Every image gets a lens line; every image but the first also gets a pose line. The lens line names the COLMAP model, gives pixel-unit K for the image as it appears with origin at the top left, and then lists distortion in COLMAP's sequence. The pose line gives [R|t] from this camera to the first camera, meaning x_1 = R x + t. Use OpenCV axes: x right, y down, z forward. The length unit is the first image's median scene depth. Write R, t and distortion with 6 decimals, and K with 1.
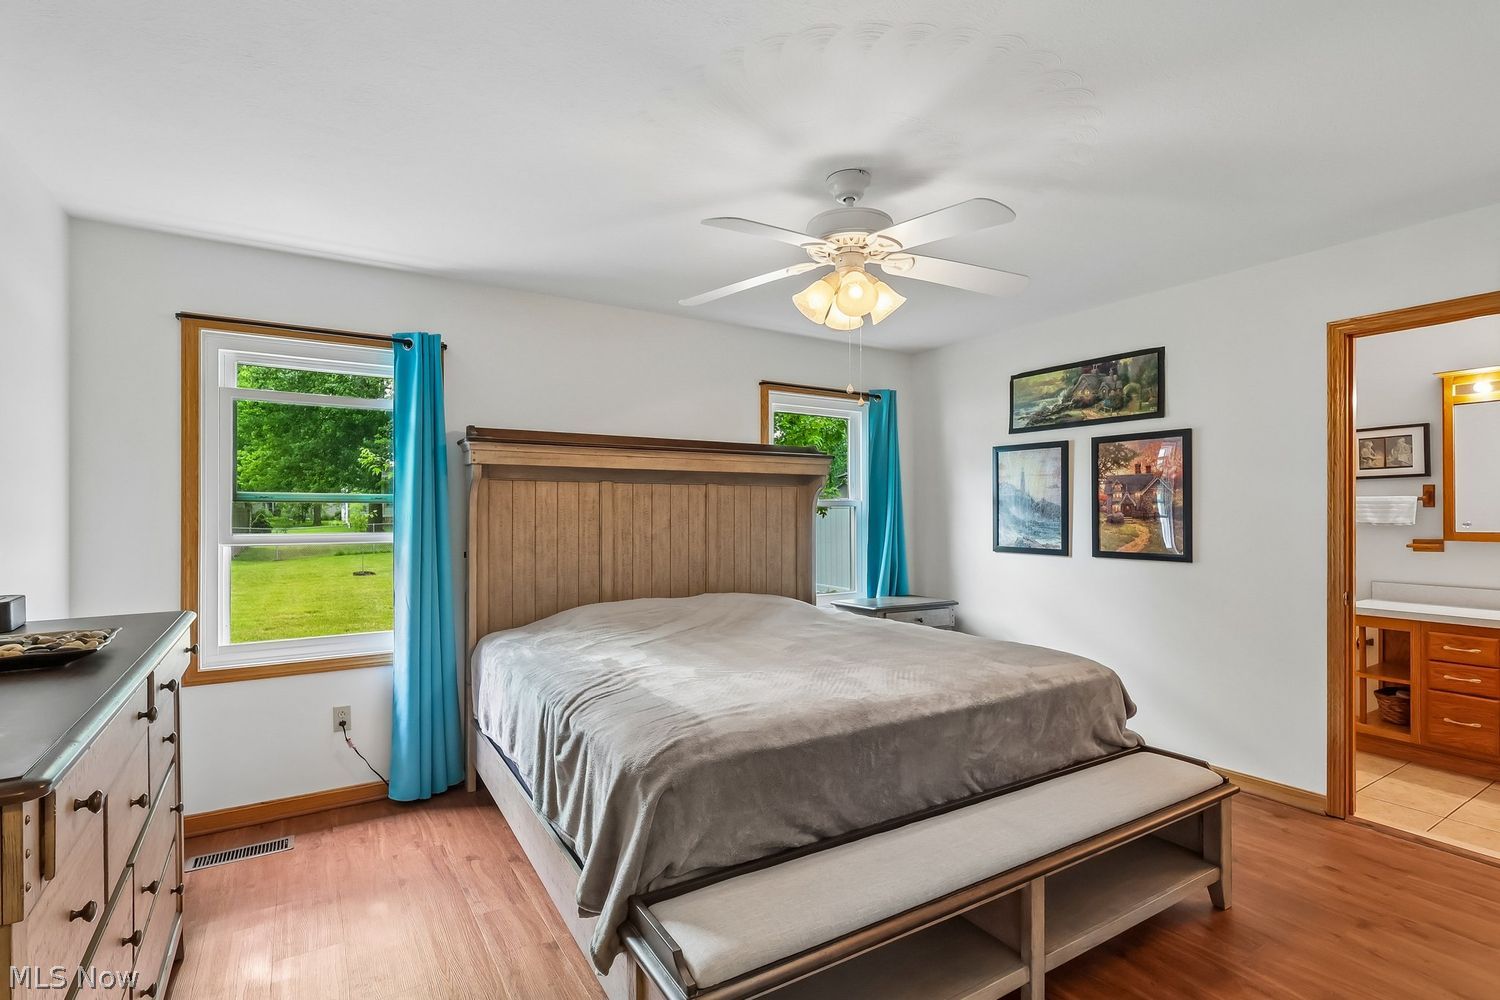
lens RADIAL K [[694.0, 0, 748.9], [0, 694.0, 505.0], [0, 0, 1]] dist [-0.000271, -0.000877]
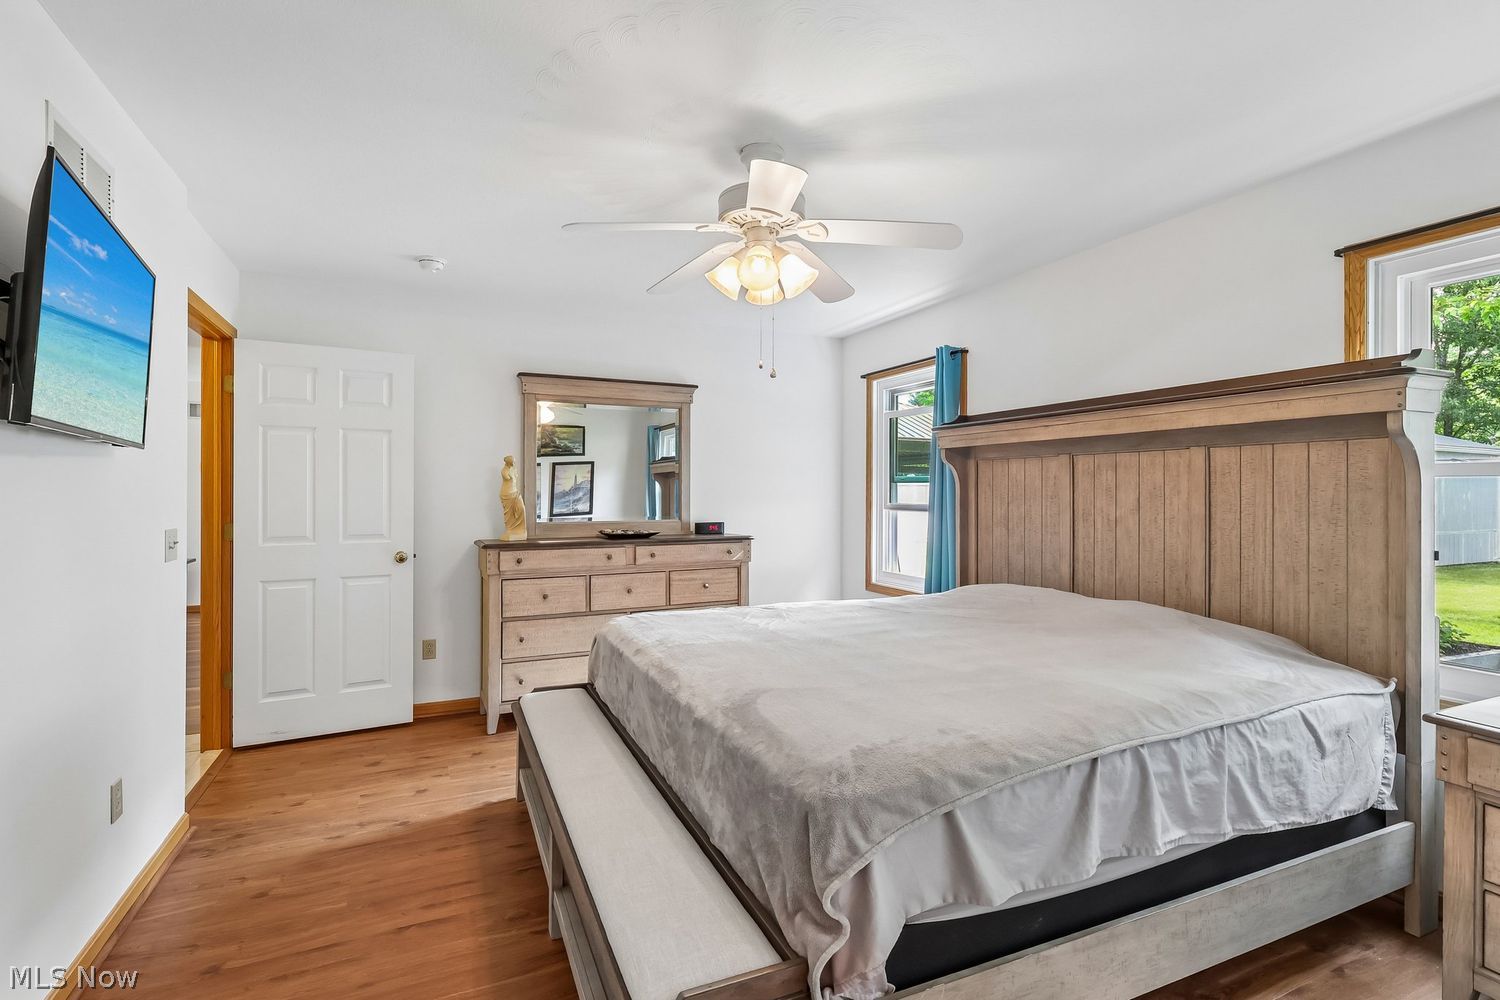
lens RADIAL K [[694.0, 0, 751.3], [0, 694.0, 493.5], [0, 0, 1]] dist [-0.000271, -0.000877]
pose [[-0.149482, 0.000309, -0.988764, 0.693603], [0.006949, 0.999976, -0.000738, 0.012781], [0.988740, -0.006981, -0.149481, 0.691719]]
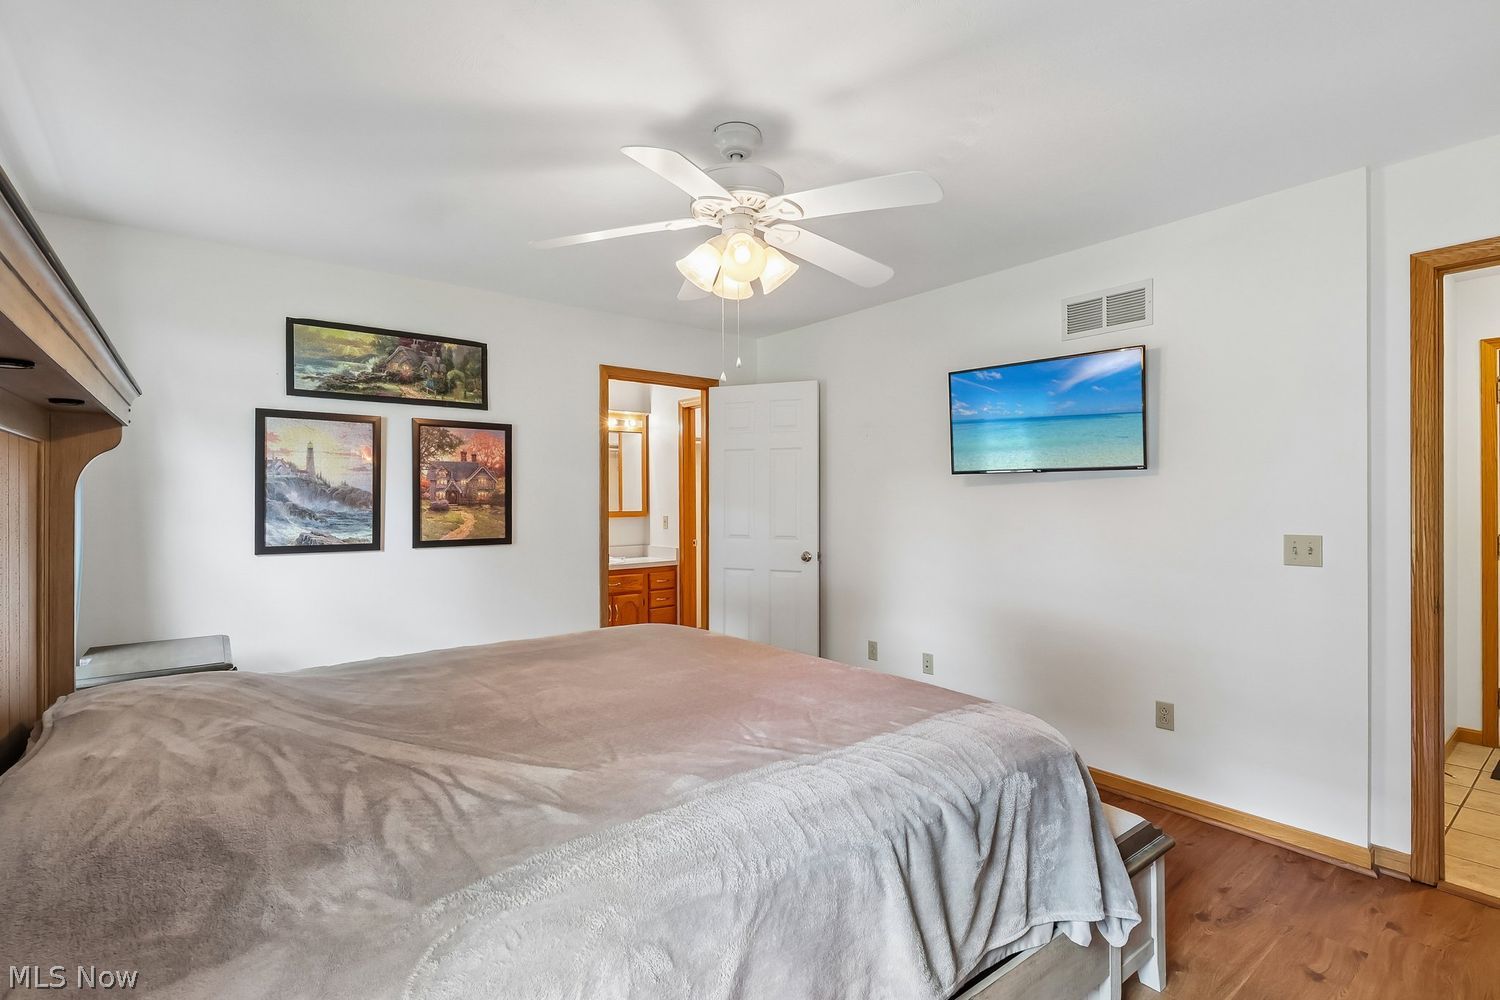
lens RADIAL K [[694.0, 0, 752.7], [0, 694.0, 500.0], [0, 0, 1]] dist [-0.000271, -0.000877]
pose [[-0.087617, 0.000430, 0.996154, -0.472104], [-0.006199, 0.999980, -0.000977, 0.009533], [-0.996135, -0.006260, -0.087612, 0.649558]]
